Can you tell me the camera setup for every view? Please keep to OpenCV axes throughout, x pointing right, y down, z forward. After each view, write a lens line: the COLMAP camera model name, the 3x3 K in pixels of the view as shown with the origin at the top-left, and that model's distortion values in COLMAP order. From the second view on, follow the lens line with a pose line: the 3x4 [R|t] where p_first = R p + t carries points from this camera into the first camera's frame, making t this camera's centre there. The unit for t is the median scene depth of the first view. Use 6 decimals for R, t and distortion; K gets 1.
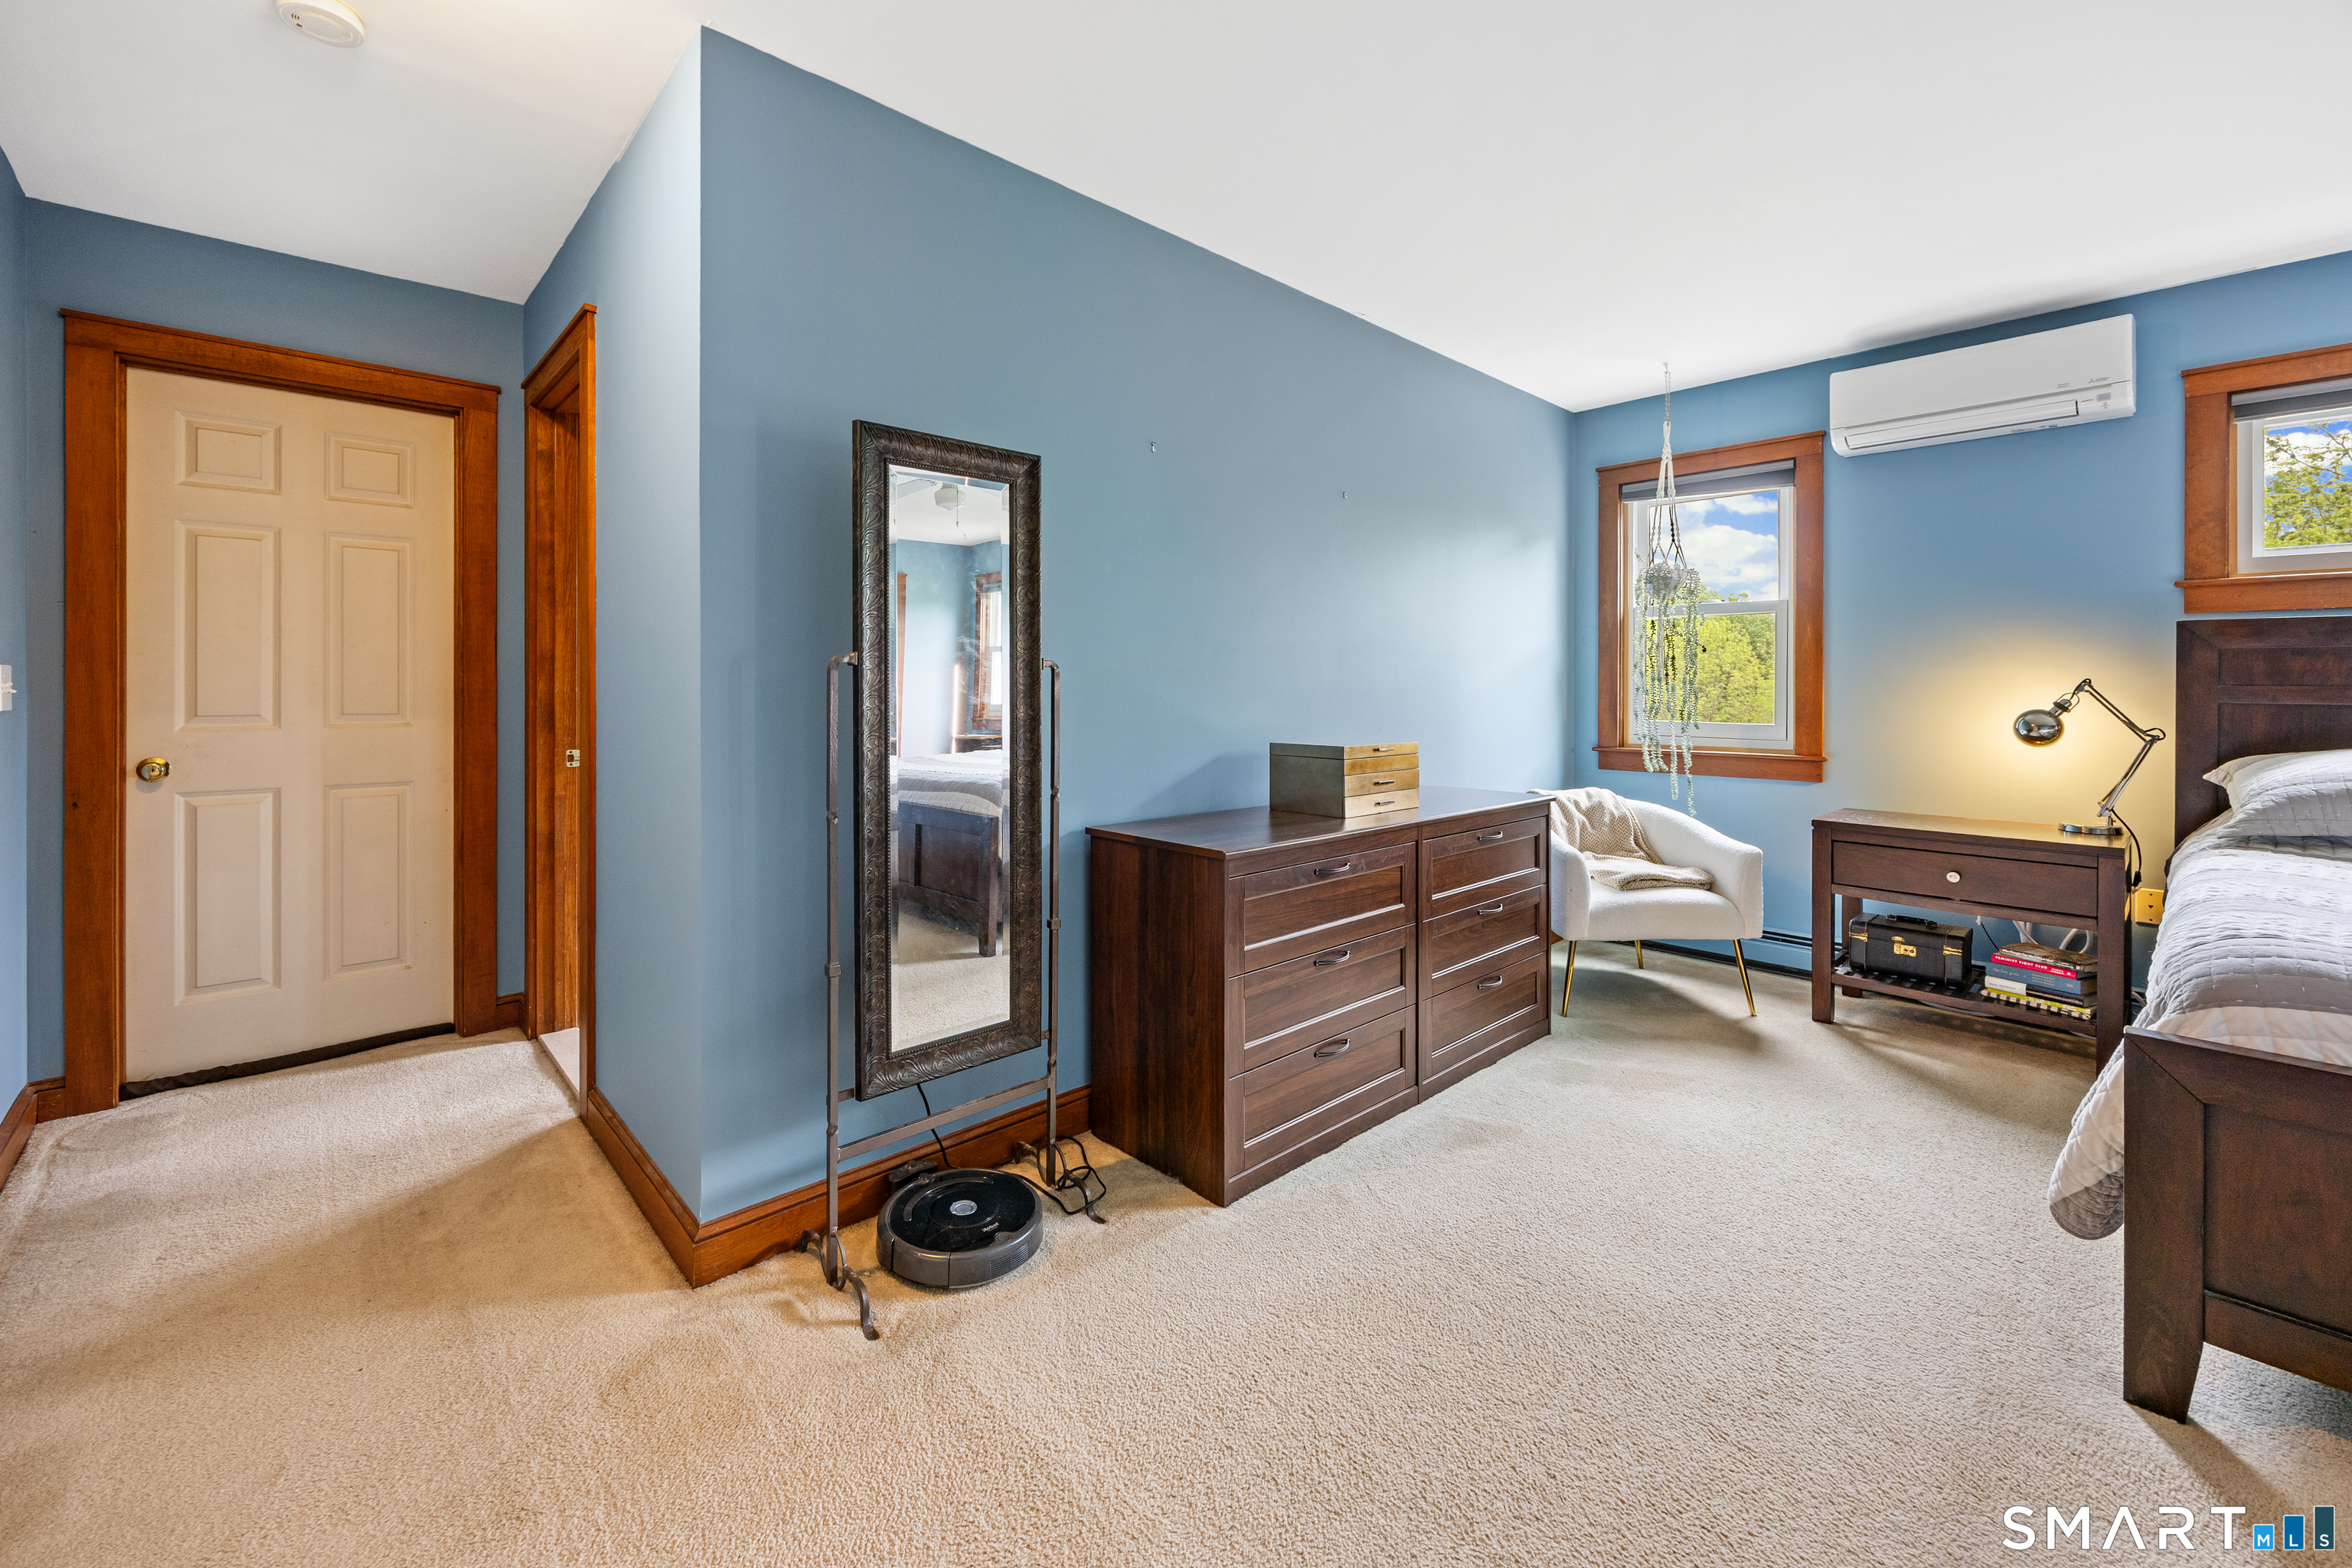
lens RADIAL K [[937.6, 0, 1144.3], [0, 937.6, 691.4], [0, 0, 1]] dist [-0.000643, 0.000076]
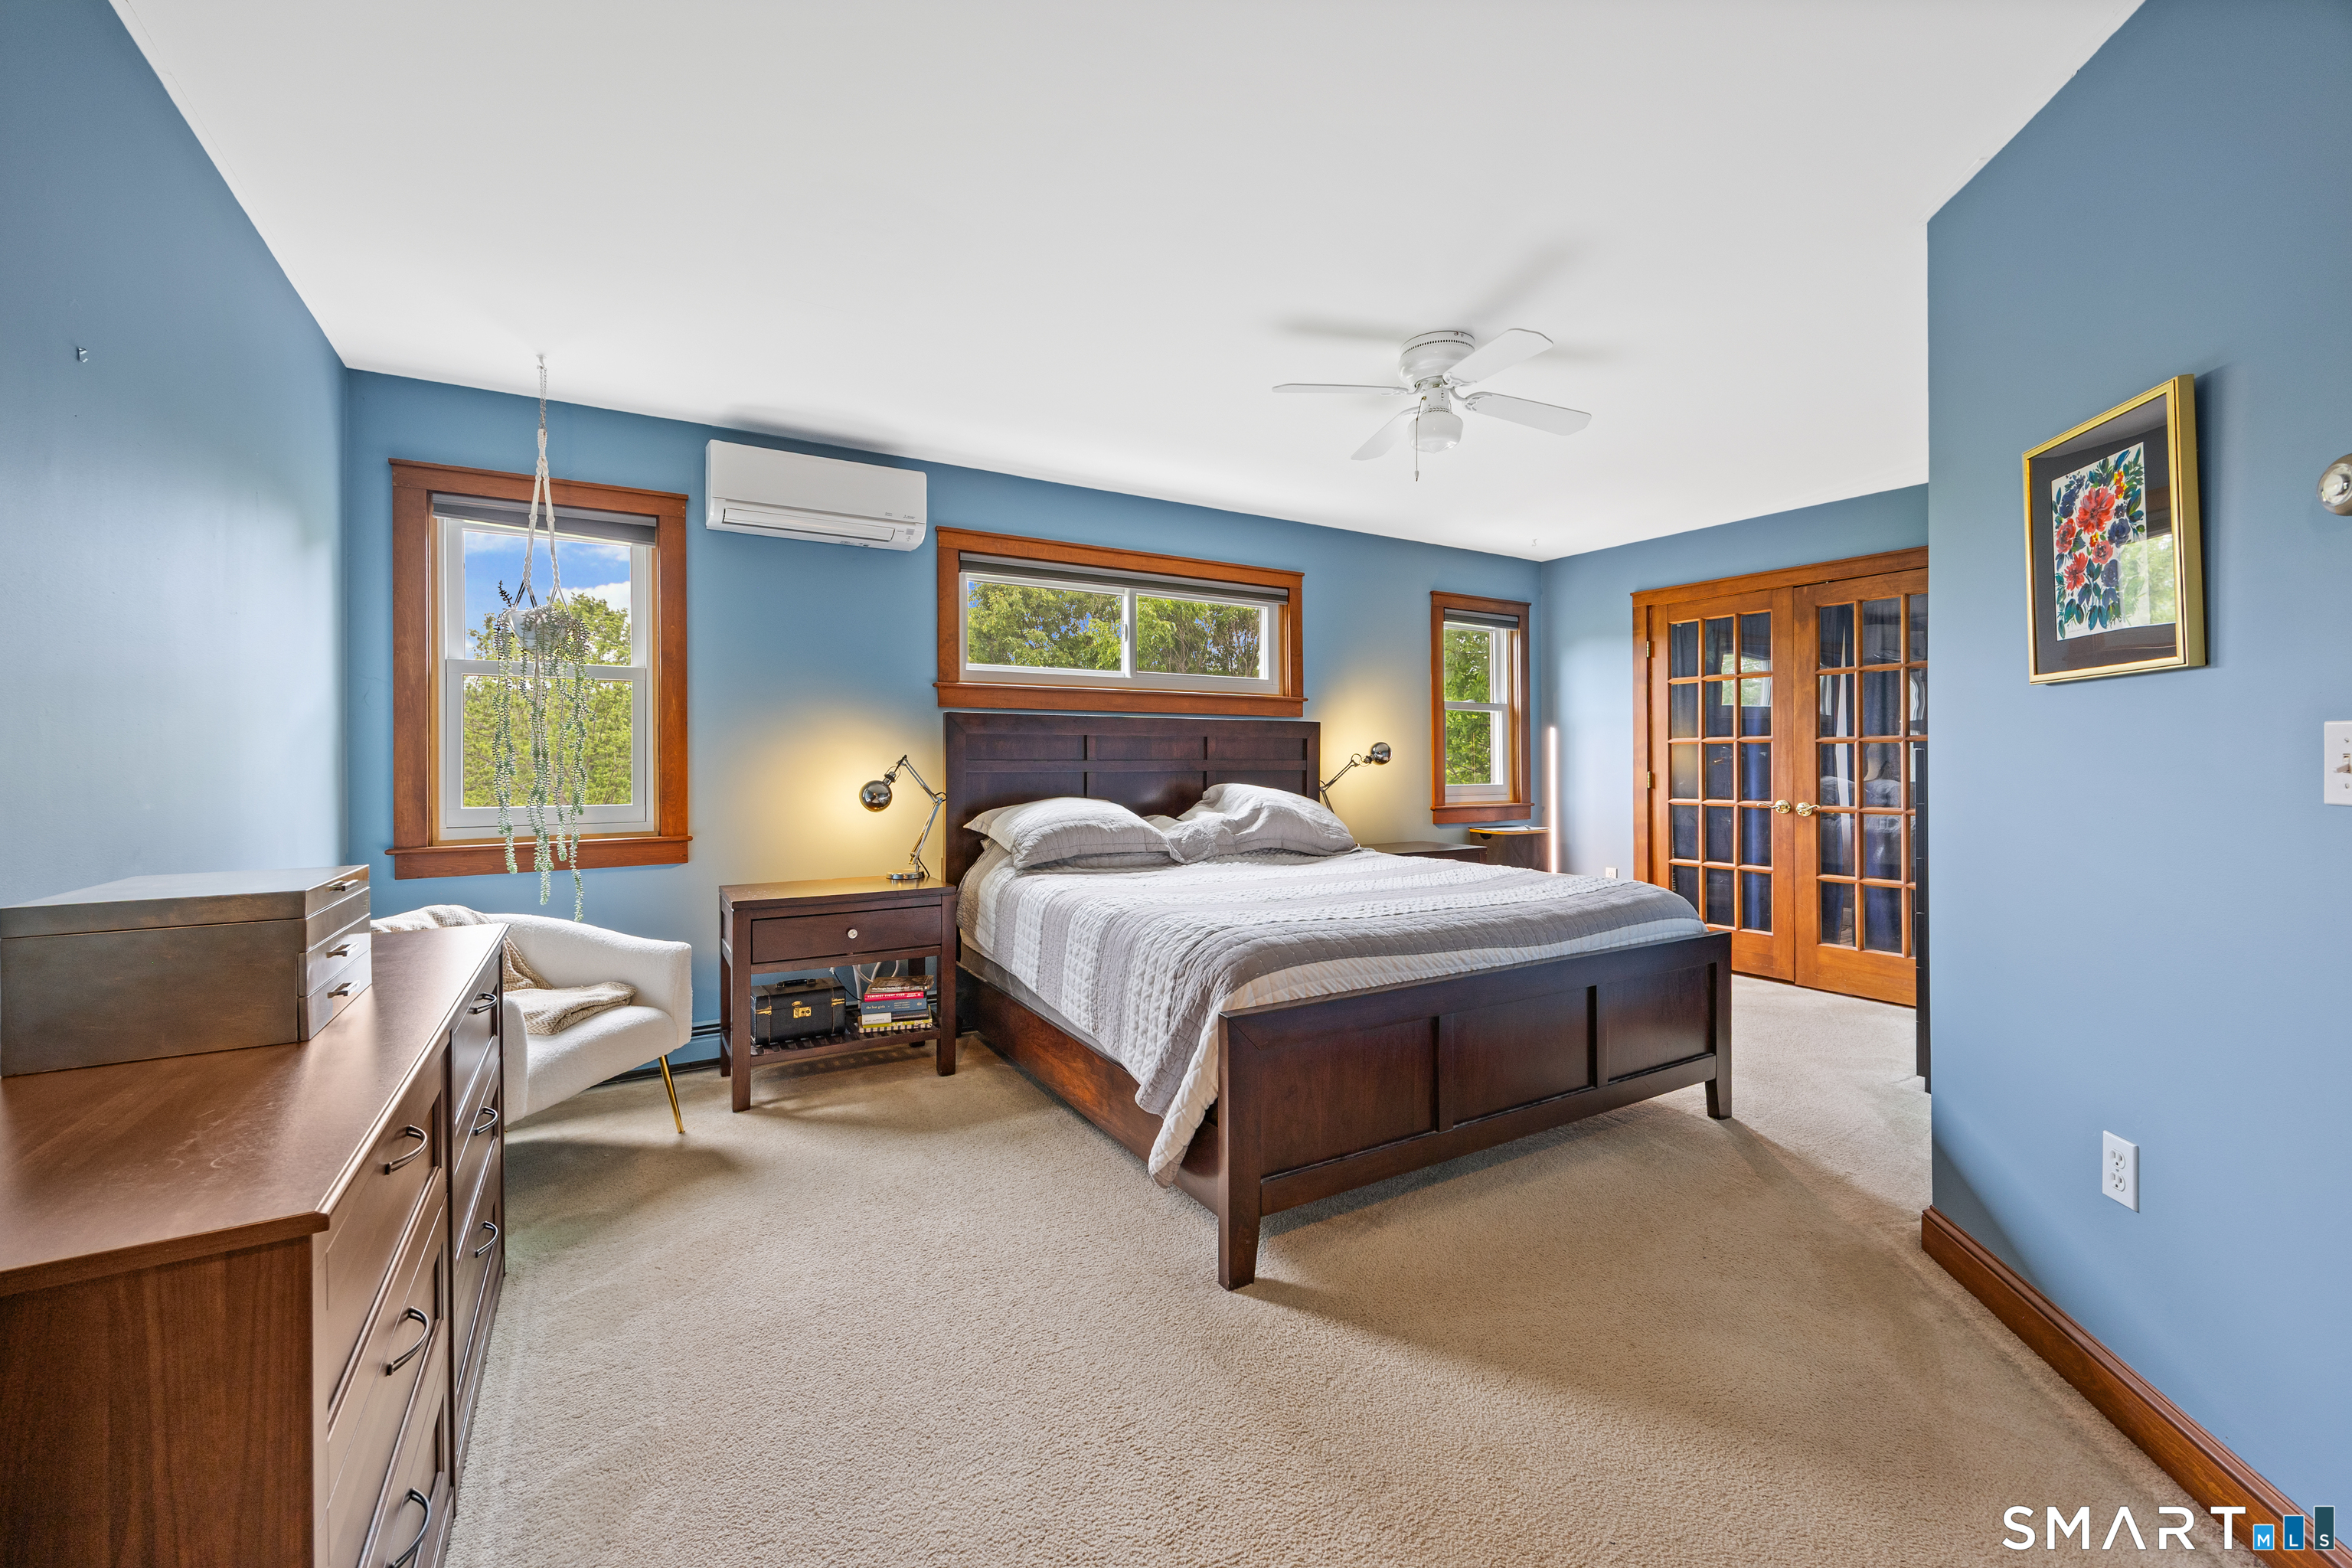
lens RADIAL K [[937.6, 0, 1165.4], [0, 937.6, 756.0], [0, 0, 1]] dist [-0.000643, 0.000076]
pose [[0.198195, 0.001473, 0.980162, -0.138461], [0.010480, 0.999939, -0.003622, -0.003744], [-0.980107, 0.010990, 0.198167, 0.385680]]
